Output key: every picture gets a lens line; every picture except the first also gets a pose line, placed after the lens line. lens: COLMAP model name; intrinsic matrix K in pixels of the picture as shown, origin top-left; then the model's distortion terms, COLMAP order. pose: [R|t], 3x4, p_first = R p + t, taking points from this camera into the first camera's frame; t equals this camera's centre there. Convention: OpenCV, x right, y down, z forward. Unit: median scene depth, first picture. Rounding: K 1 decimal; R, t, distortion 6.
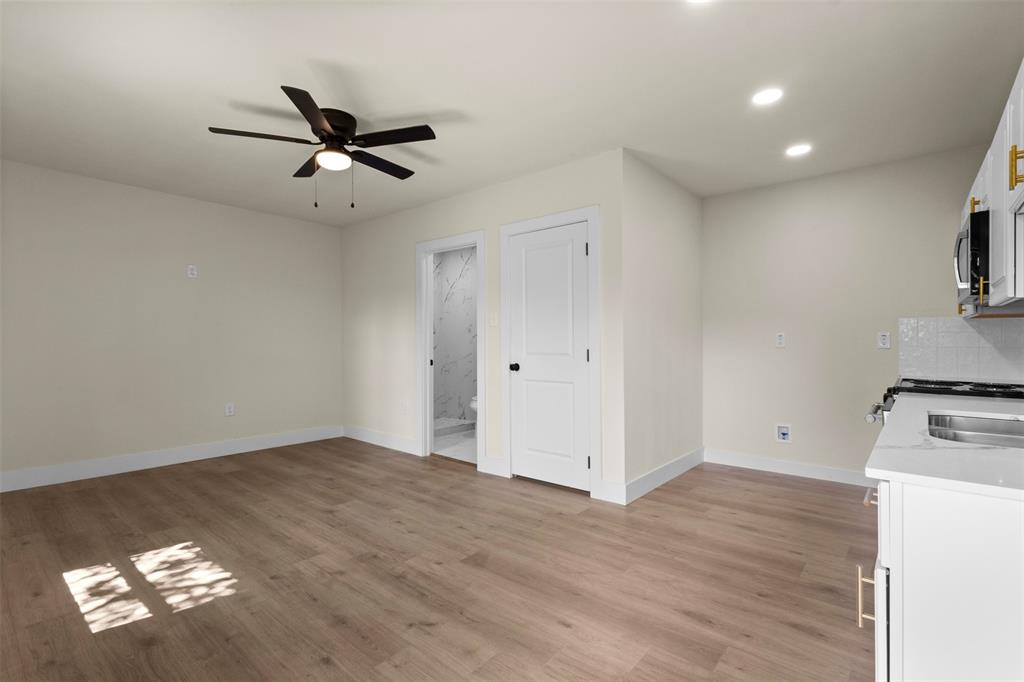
lens RADIAL K [[472.2, 0, 515.1], [0, 472.2, 340.2], [0, 0, 1]] dist [0.001526, -0.000209]
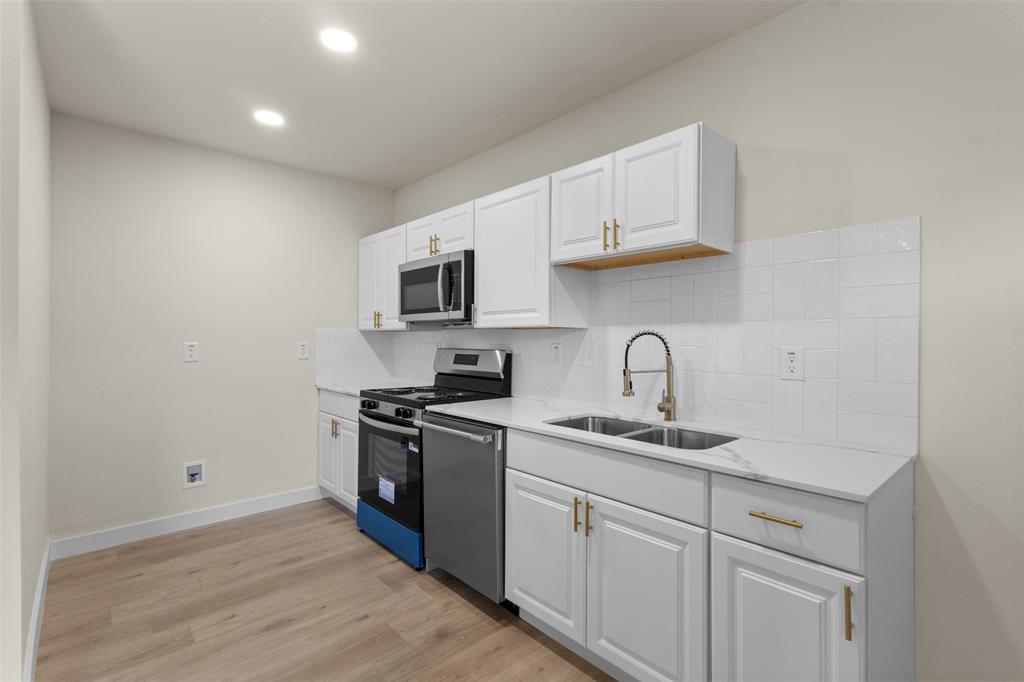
lens RADIAL K [[472.4, 0, 512.0], [0, 472.4, 341.0], [0, 0, 1]] dist [0.003931, 0.000585]
pose [[0.132095, -0.005372, 0.991223, -0.155913], [-0.006747, 0.999957, 0.006318, -0.033427], [-0.991214, -0.007522, 0.132053, 0.533554]]
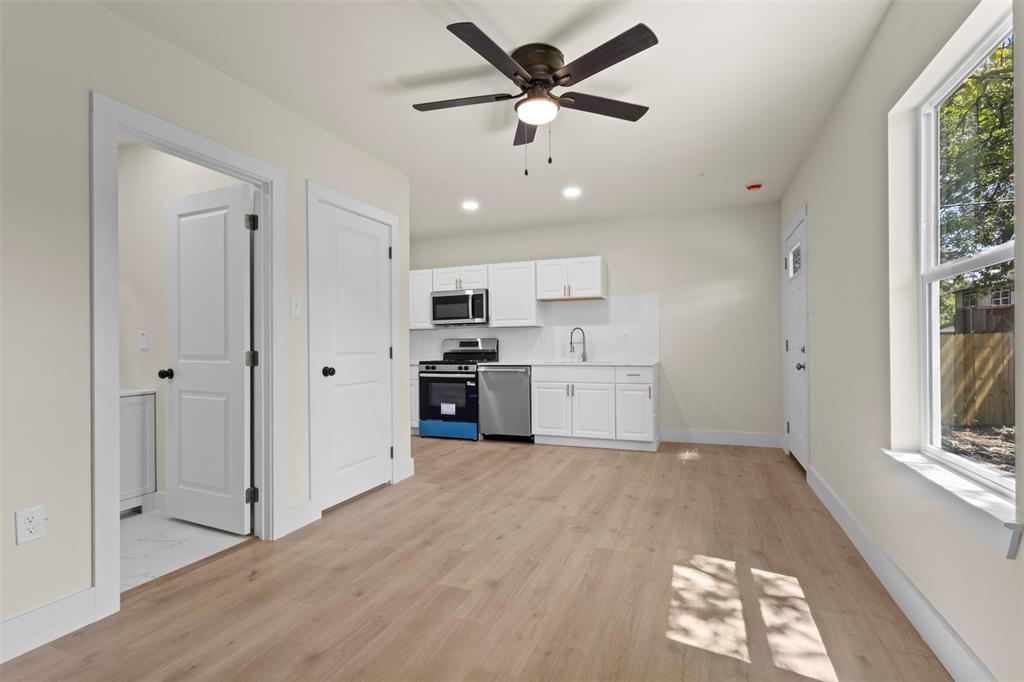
lens RADIAL K [[472.4, 0, 512.0], [0, 472.4, 341.0], [0, 0, 1]] dist [0.003931, 0.000585]
pose [[-0.304366, 0.009438, 0.952508, -1.075939], [0.006967, 0.999946, -0.007682, 0.018803], [-0.952530, 0.004298, -0.304416, 1.209012]]
